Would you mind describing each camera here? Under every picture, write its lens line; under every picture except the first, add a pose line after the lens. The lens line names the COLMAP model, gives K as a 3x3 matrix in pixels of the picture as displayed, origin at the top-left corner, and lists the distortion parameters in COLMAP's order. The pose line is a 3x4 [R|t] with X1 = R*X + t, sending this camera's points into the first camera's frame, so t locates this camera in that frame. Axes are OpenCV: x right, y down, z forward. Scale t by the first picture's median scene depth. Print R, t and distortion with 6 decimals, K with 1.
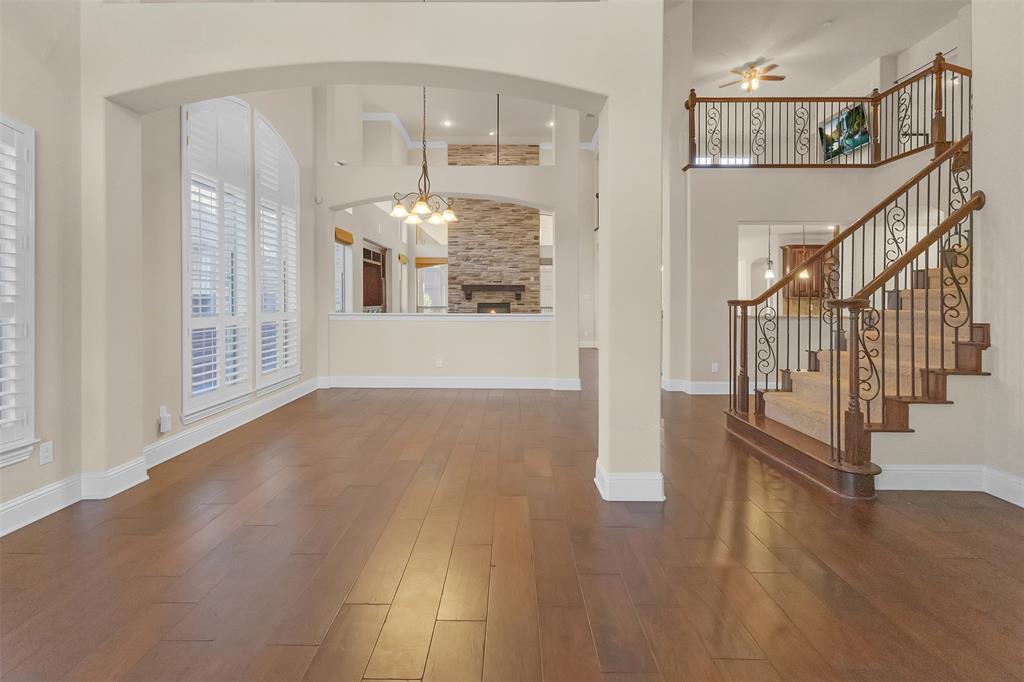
lens RADIAL K [[492.1, 0, 502.6], [0, 492.1, 297.3], [0, 0, 1]] dist [0.001726, 0.003815]
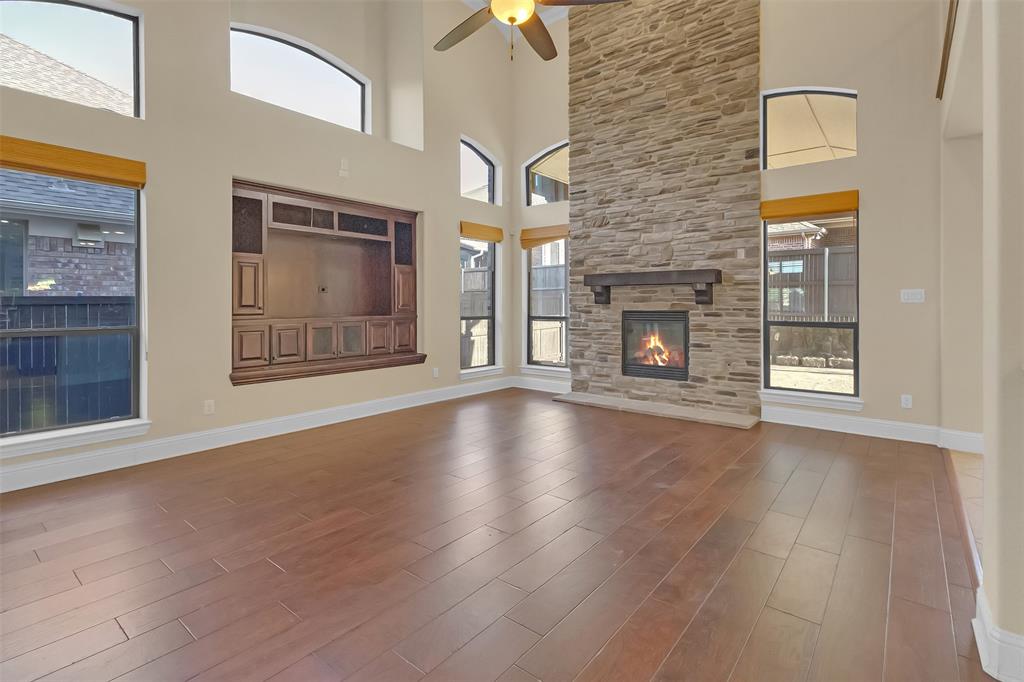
lens RADIAL K [[492.1, 0, 508.1], [0, 492.1, 302.5], [0, 0, 1]] dist [0.001726, 0.003815]
pose [[0.783981, -0.003236, -0.620777, 0.216680], [0.004366, 0.999990, 0.000301, 0.003581], [0.620770, -0.002946, 0.783987, 0.725435]]
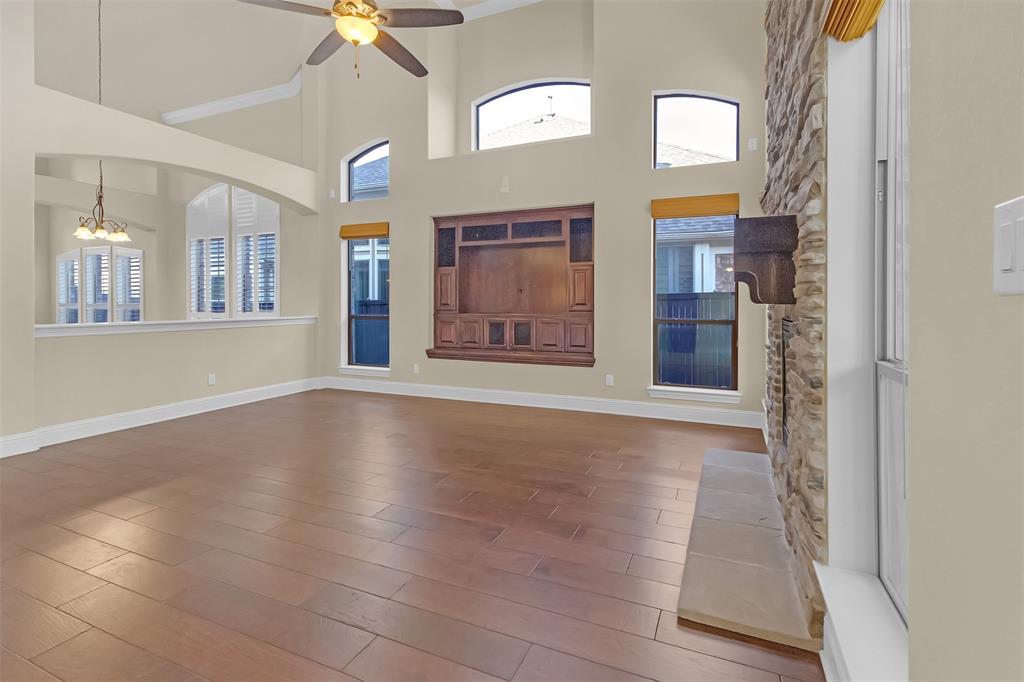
lens RADIAL K [[492.1, 0, 505.3], [0, 492.1, 305.3], [0, 0, 1]] dist [0.001726, 0.003815]
pose [[-0.399860, -0.002453, -0.916573, 0.309066], [0.001099, 0.999994, -0.003156, 0.009661], [0.916576, -0.002269, -0.399855, 1.274787]]
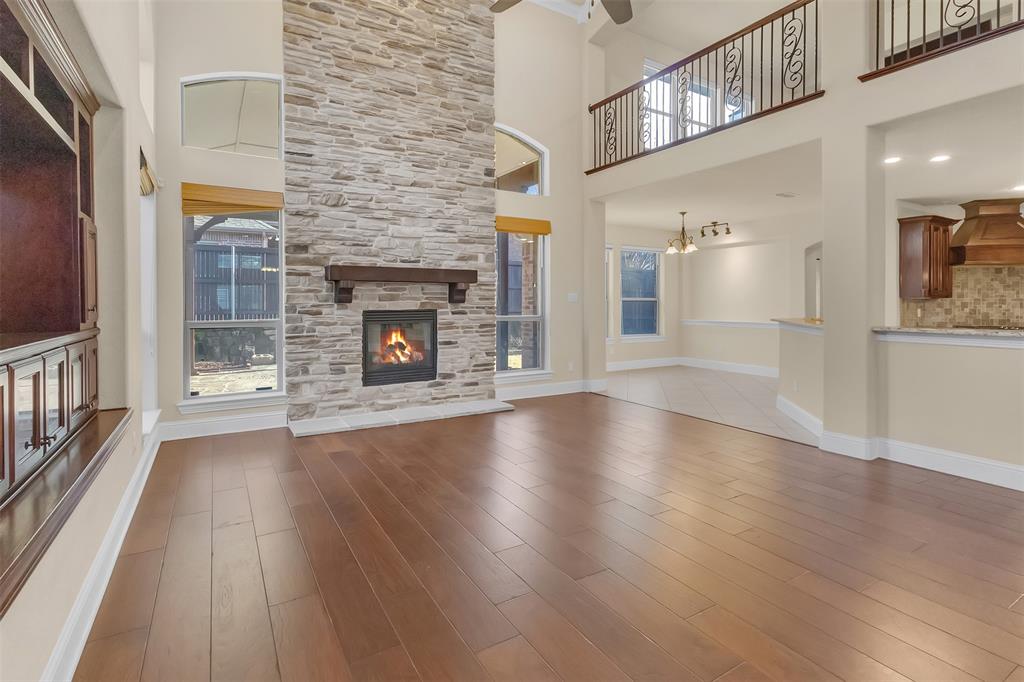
lens RADIAL K [[492.1, 0, 513.0], [0, 492.1, 302.8], [0, 0, 1]] dist [0.001726, 0.003815]
pose [[0.849753, -0.002501, 0.527176, -0.214965], [-0.001014, 0.999979, 0.006378, 0.002635], [-0.527181, -0.005954, 0.849732, 0.769546]]
